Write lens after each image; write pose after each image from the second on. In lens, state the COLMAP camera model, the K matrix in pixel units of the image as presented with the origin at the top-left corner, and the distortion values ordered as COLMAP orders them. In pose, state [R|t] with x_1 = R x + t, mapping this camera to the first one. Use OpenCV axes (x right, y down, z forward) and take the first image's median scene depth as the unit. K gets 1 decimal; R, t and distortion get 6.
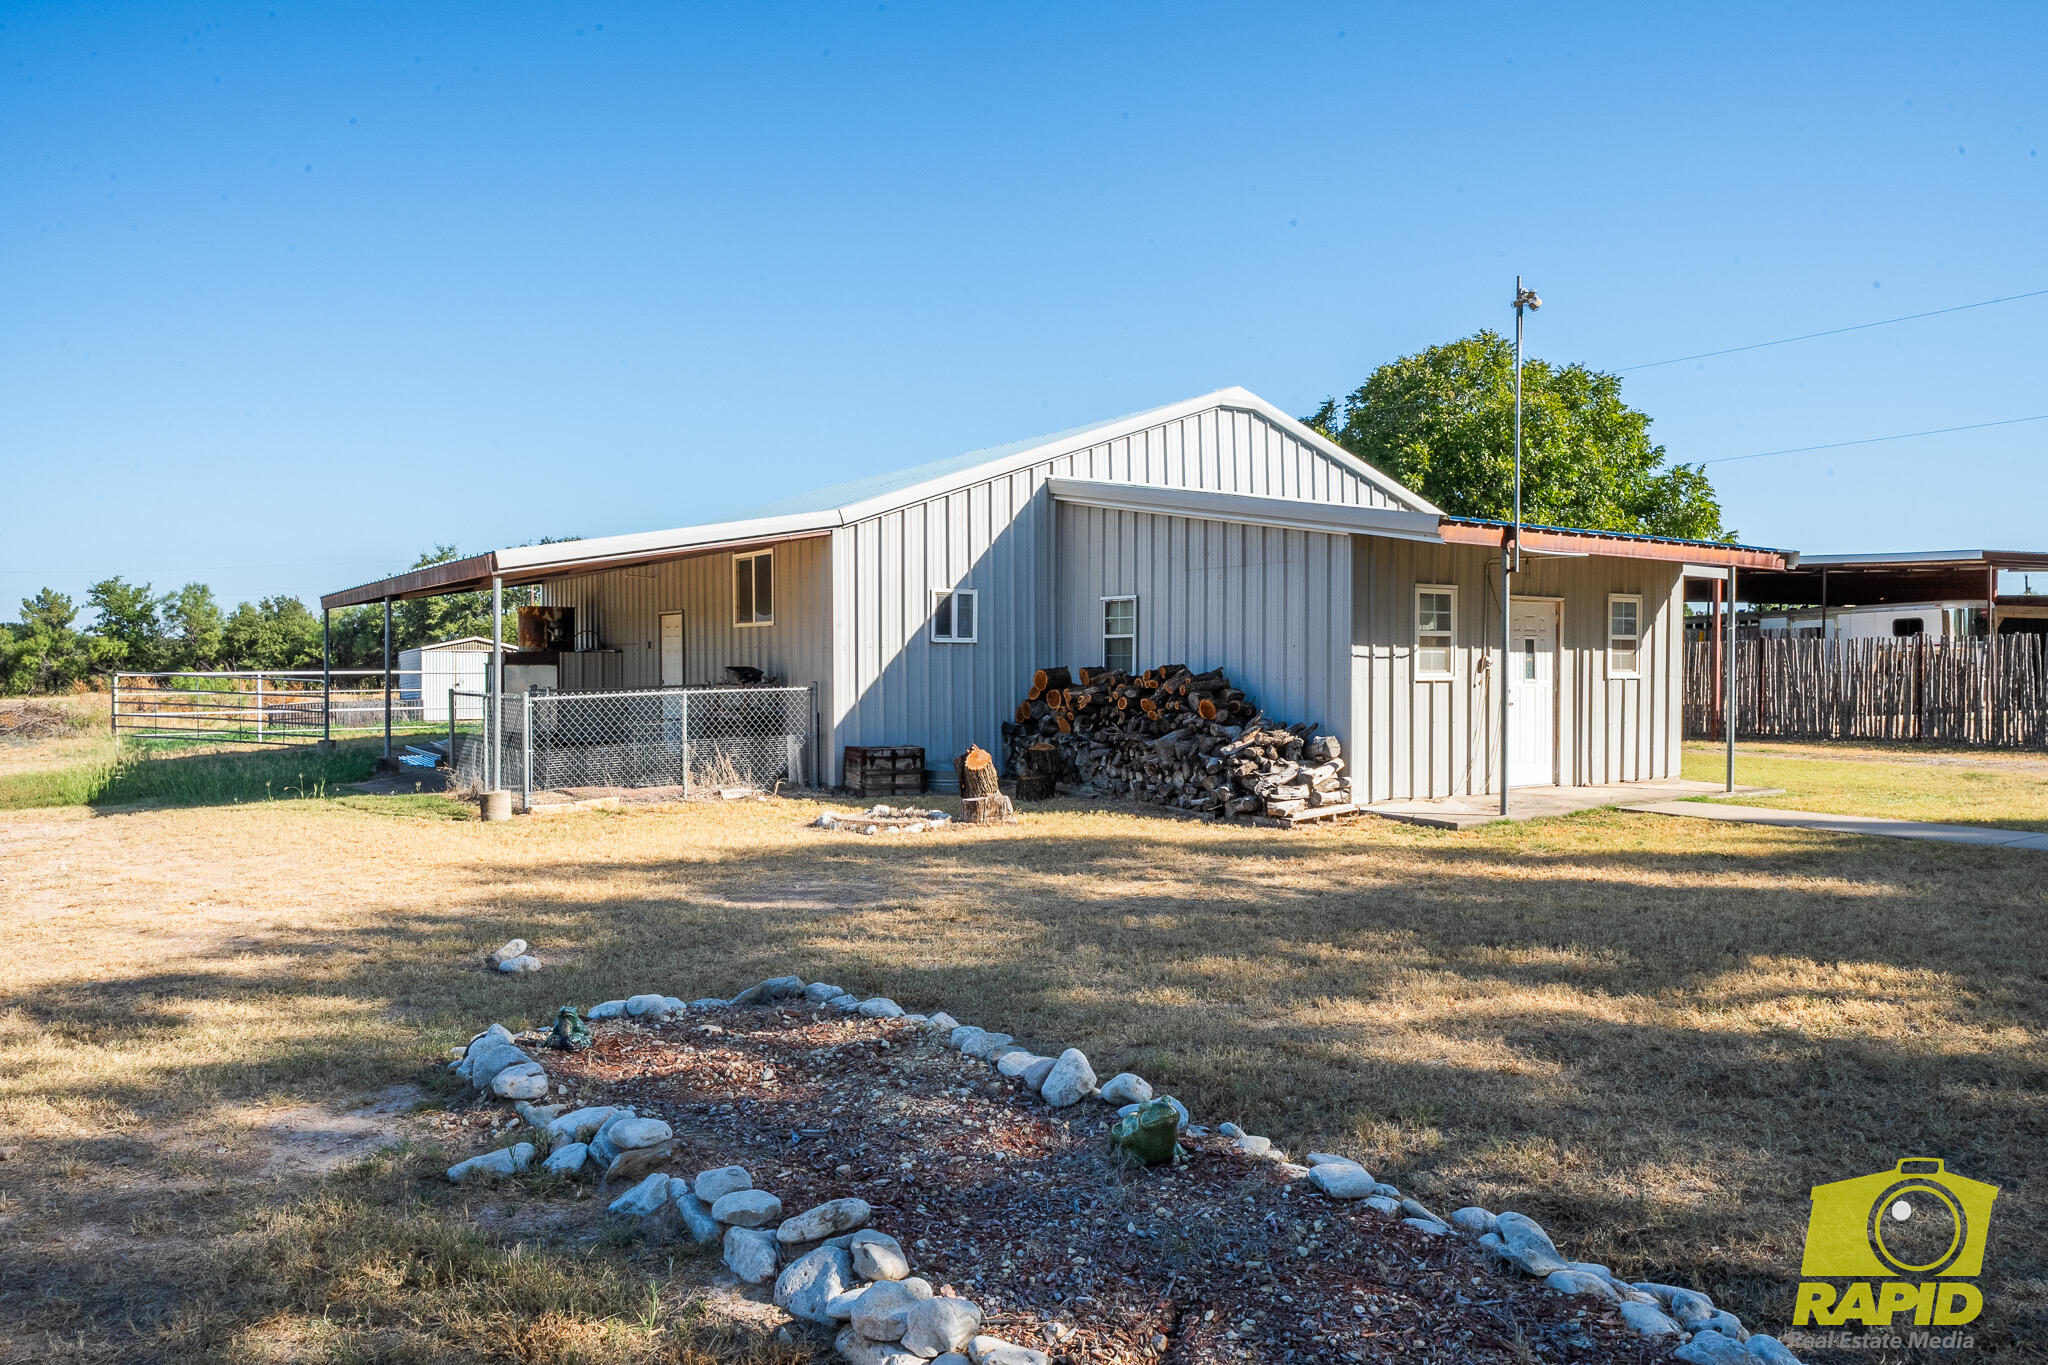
lens RADIAL K [[1474.0, 0, 1024.0], [0, 1474.0, 682.5], [0, 0, 1]] dist [-0.000474, -0.000186]
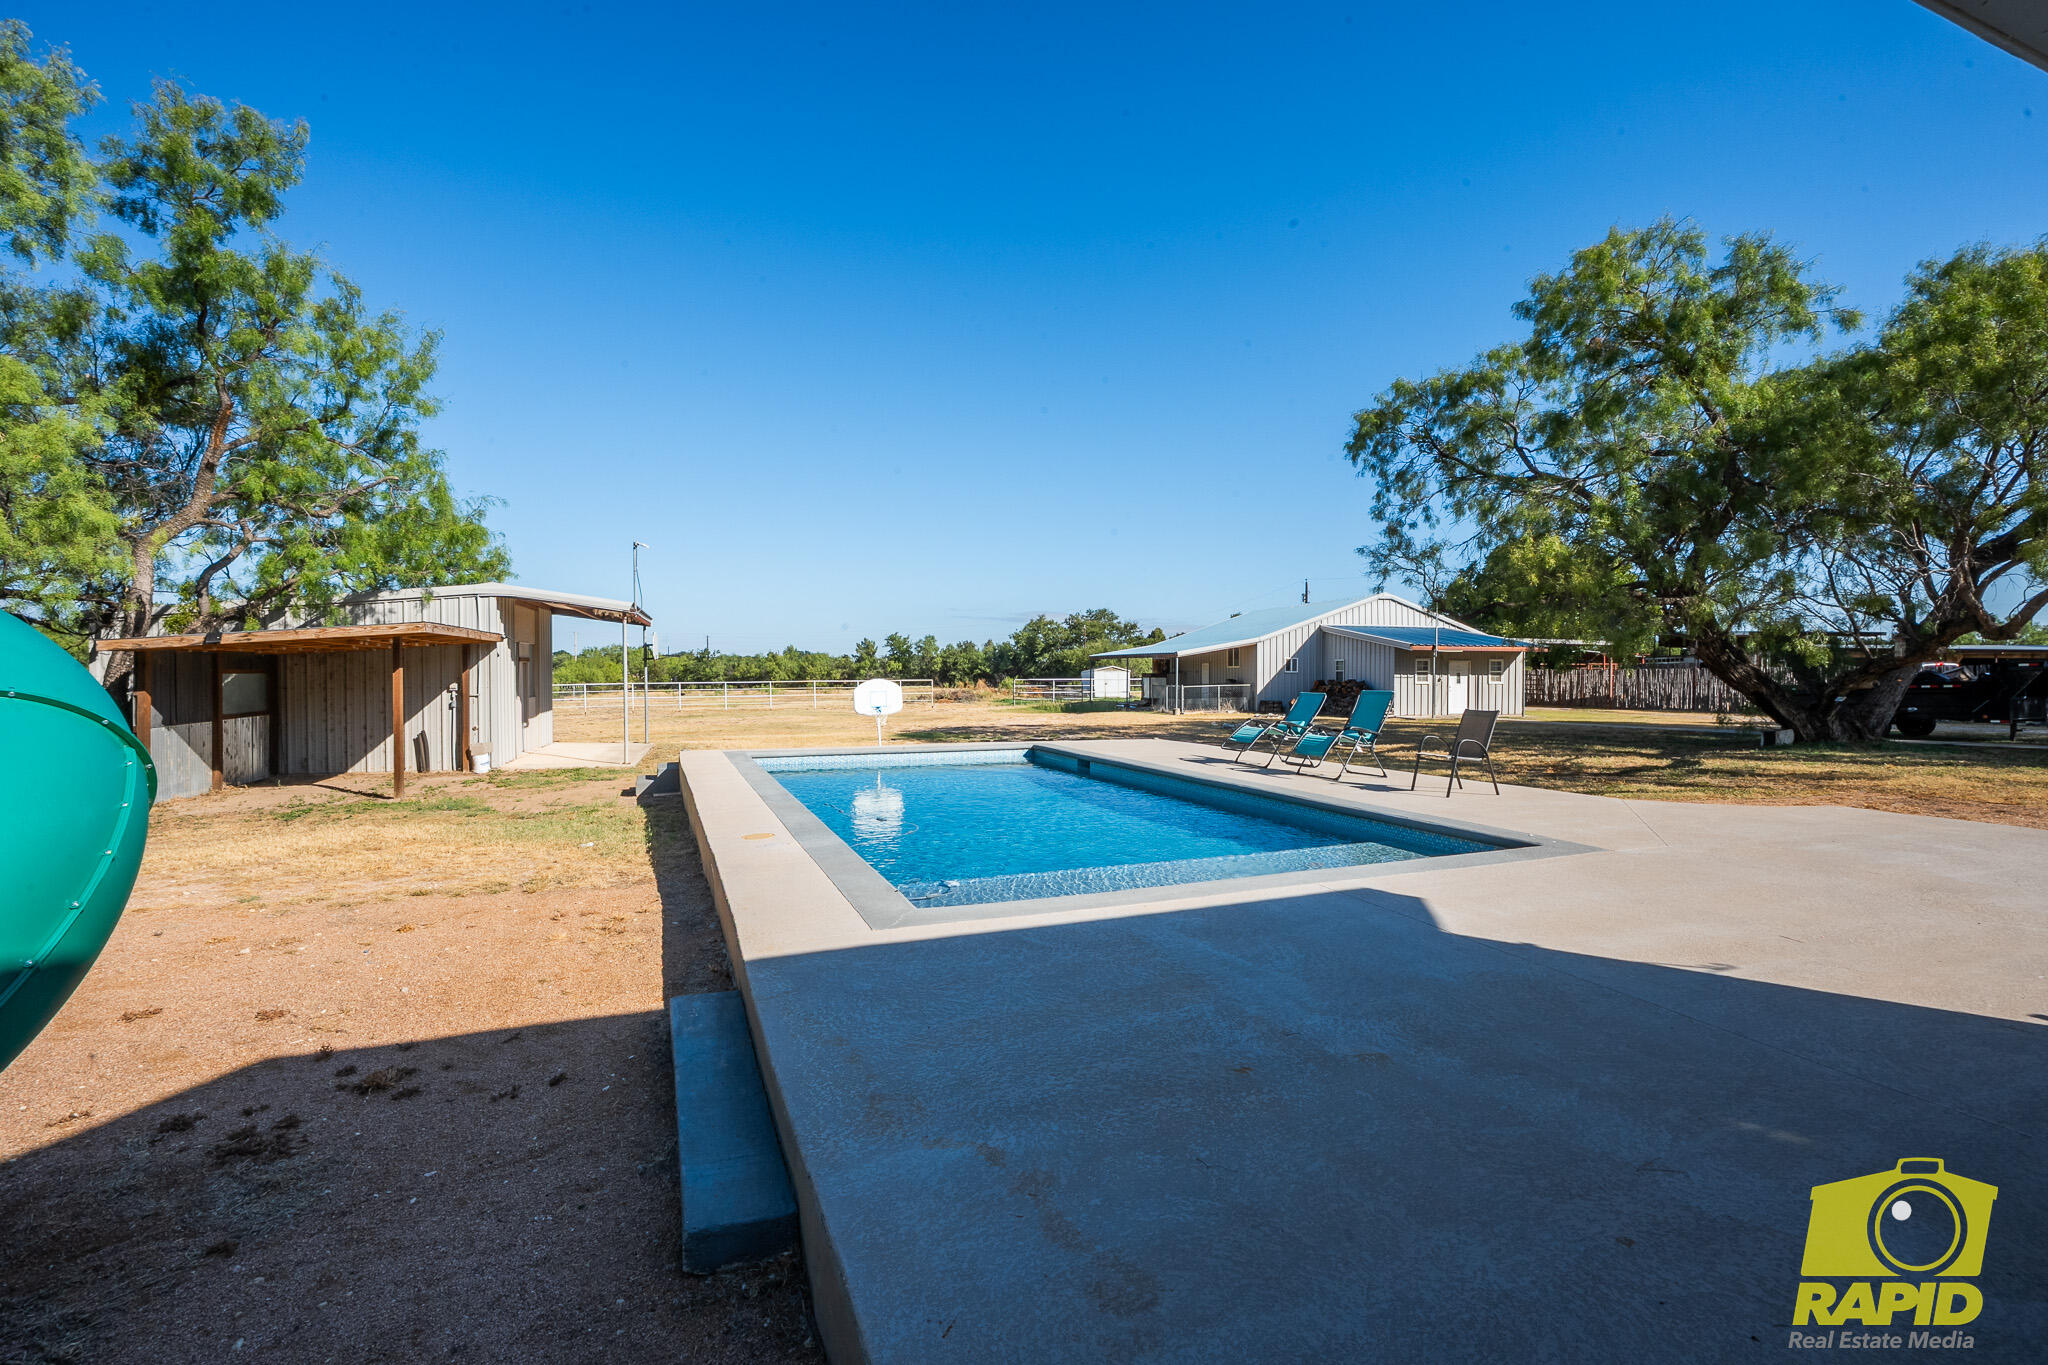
lens RADIAL K [[898.1, 0, 1024.0], [0, 898.1, 682.5], [0, 0, 1]] dist [-0.016488, 0.000112]
pose [[0.934434, 0.007424, -0.356058, 0.122178], [-0.008576, 0.999962, -0.001659, 0.006357], [0.356032, 0.004604, 0.934462, -1.267180]]
